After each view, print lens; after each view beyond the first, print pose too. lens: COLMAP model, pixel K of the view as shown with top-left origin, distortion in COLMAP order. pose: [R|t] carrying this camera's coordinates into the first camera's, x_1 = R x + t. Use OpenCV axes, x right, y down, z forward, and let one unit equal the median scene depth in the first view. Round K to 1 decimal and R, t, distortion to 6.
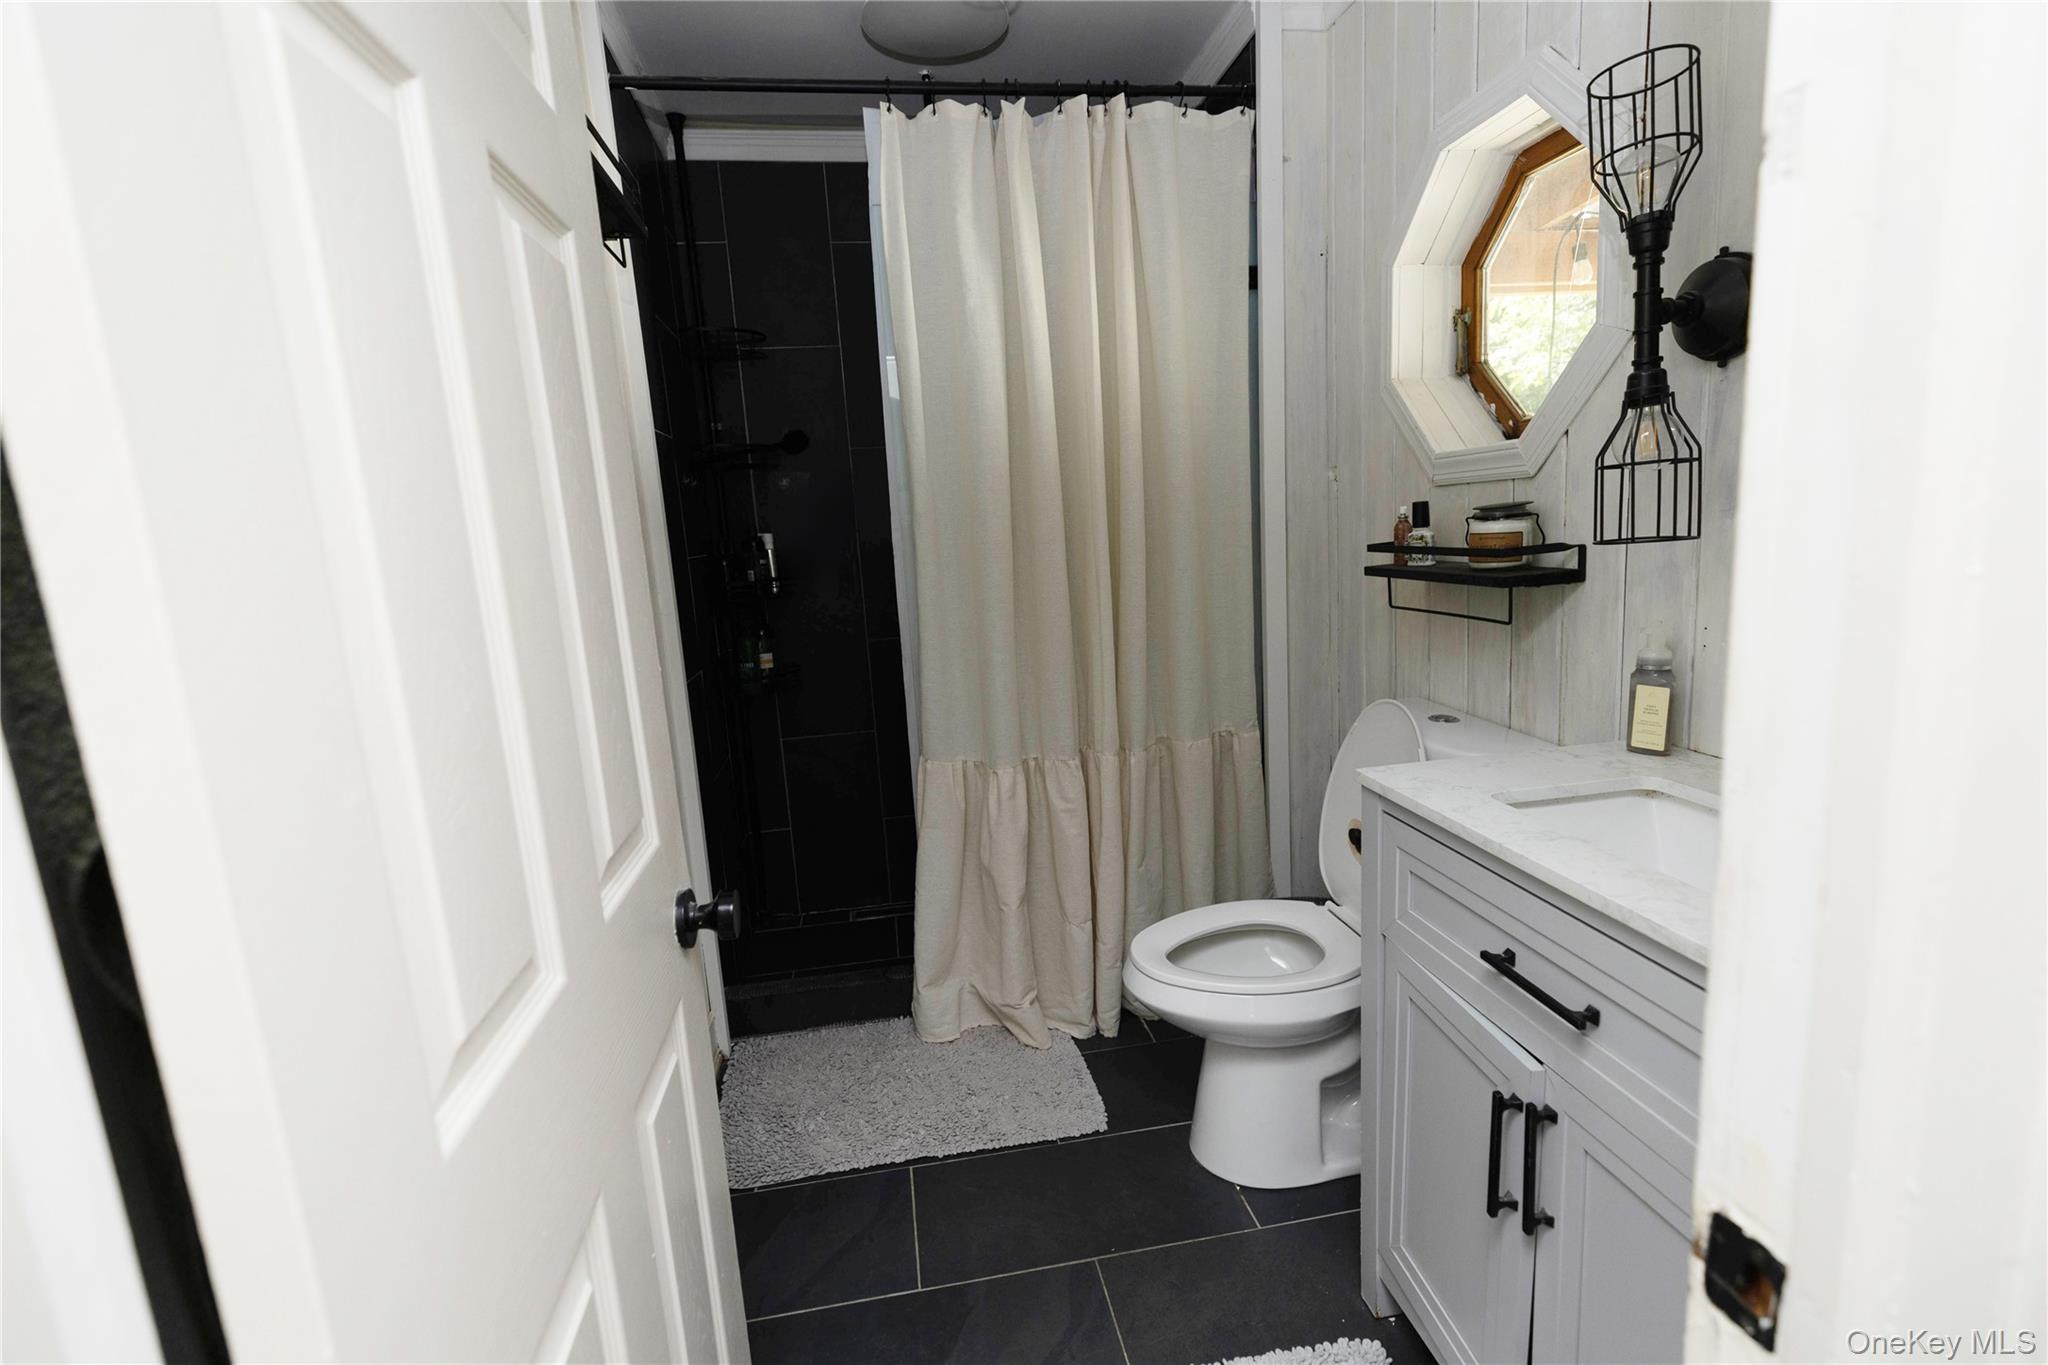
lens RADIAL K [[919.1, 0, 1022.0], [0, 919.1, 674.2], [0, 0, 1]] dist [-0.000190, 0.000451]
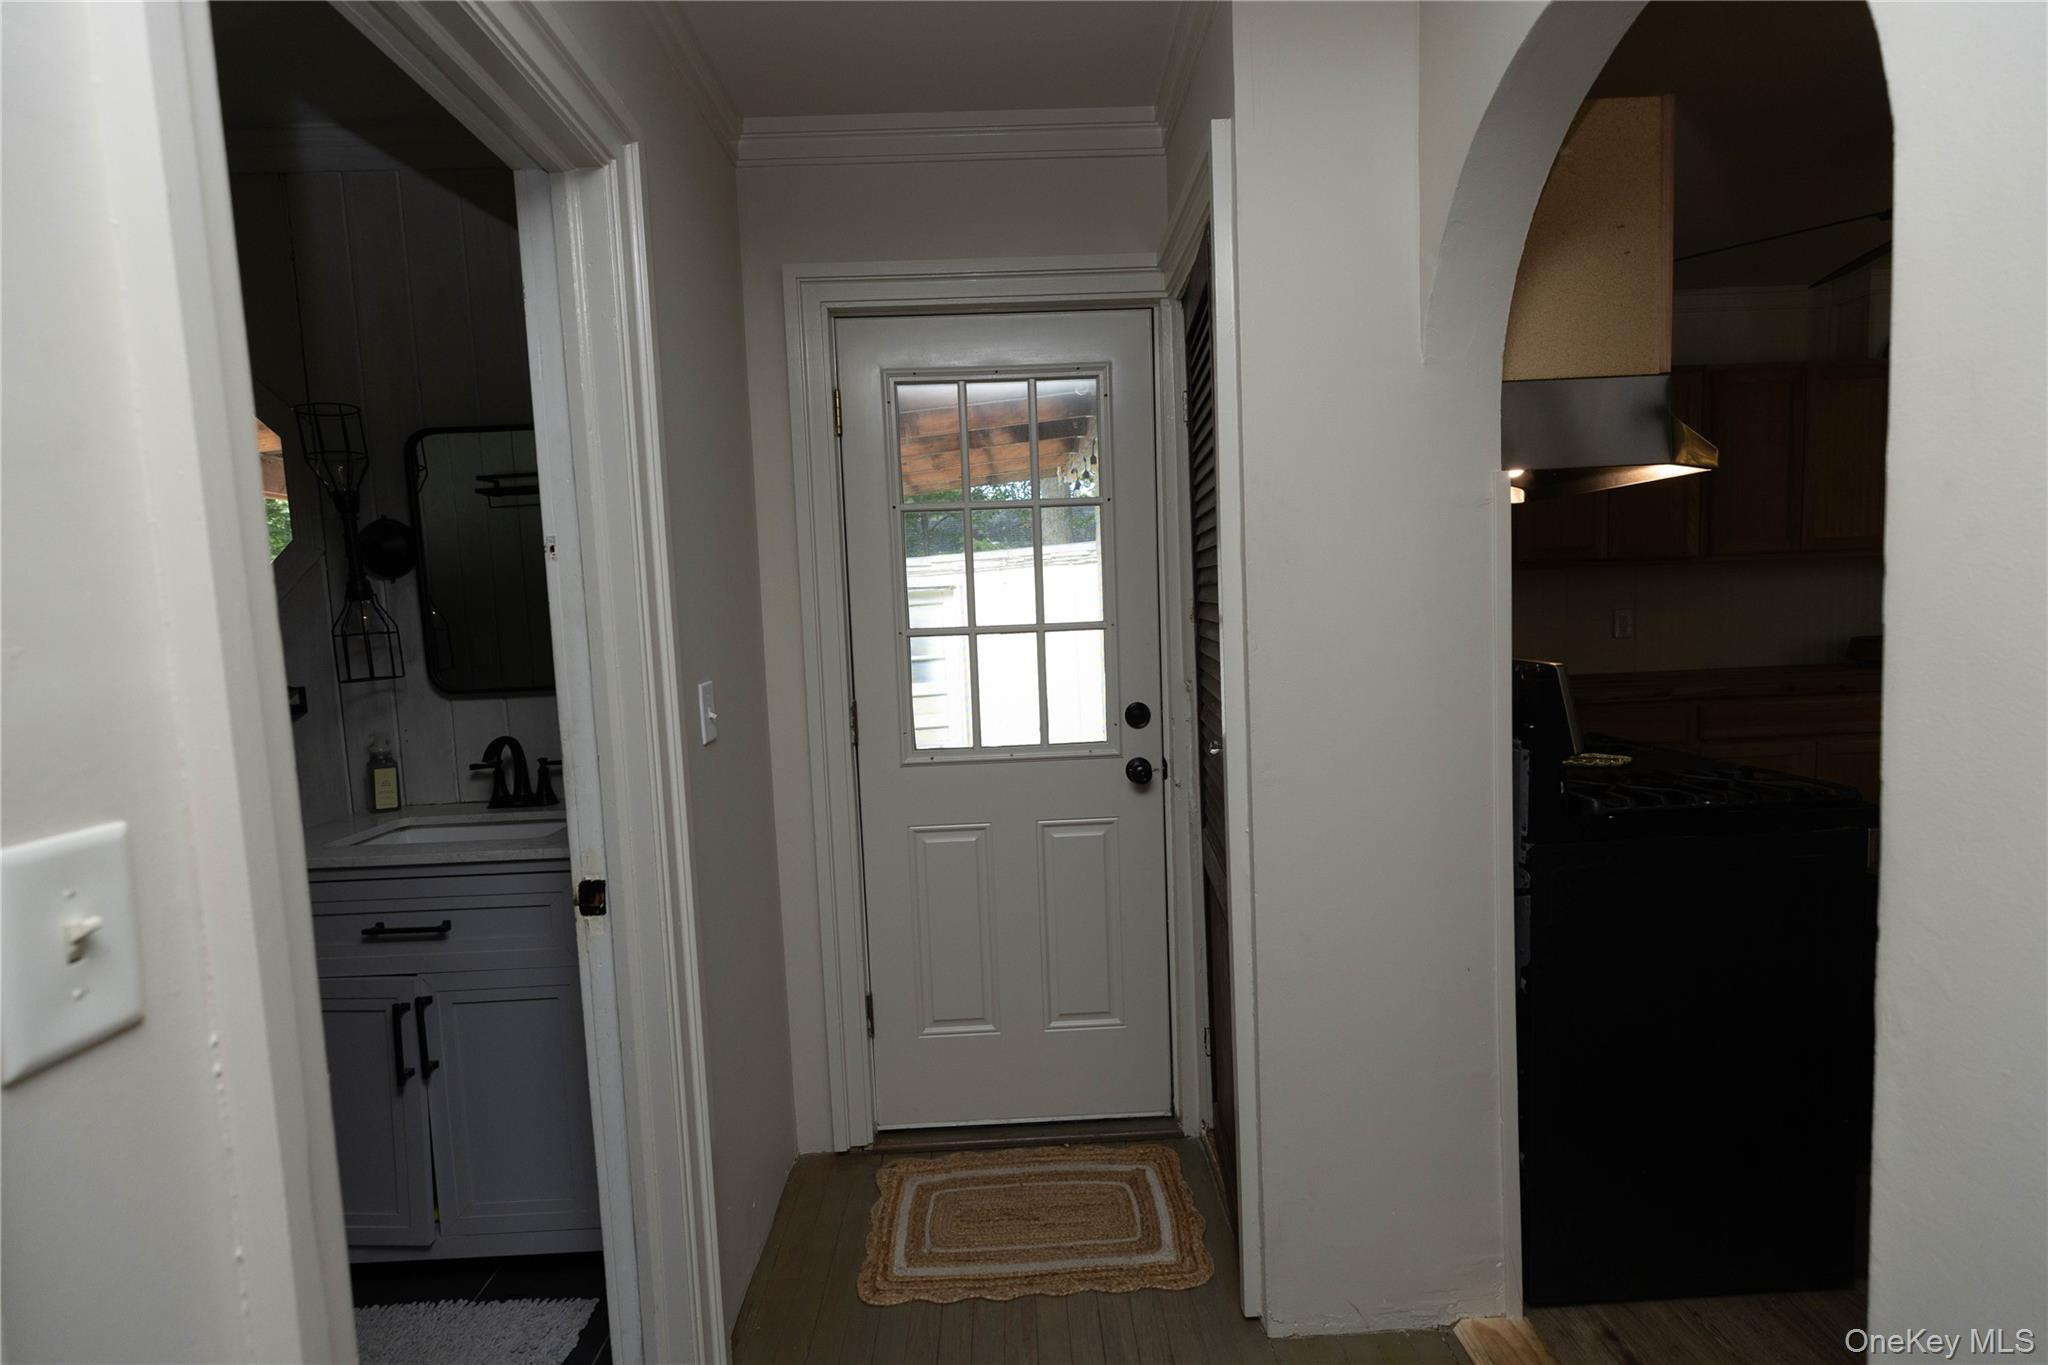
lens RADIAL K [[919.1, 0, 1020.5], [0, 919.1, 685.0], [0, 0, 1]] dist [-0.000190, 0.000451]
pose [[0.151548, -0.025303, 0.988126, -0.933603], [0.197302, 0.980329, -0.005157, 0.123082], [-0.968558, 0.195741, 0.153560, -0.457438]]
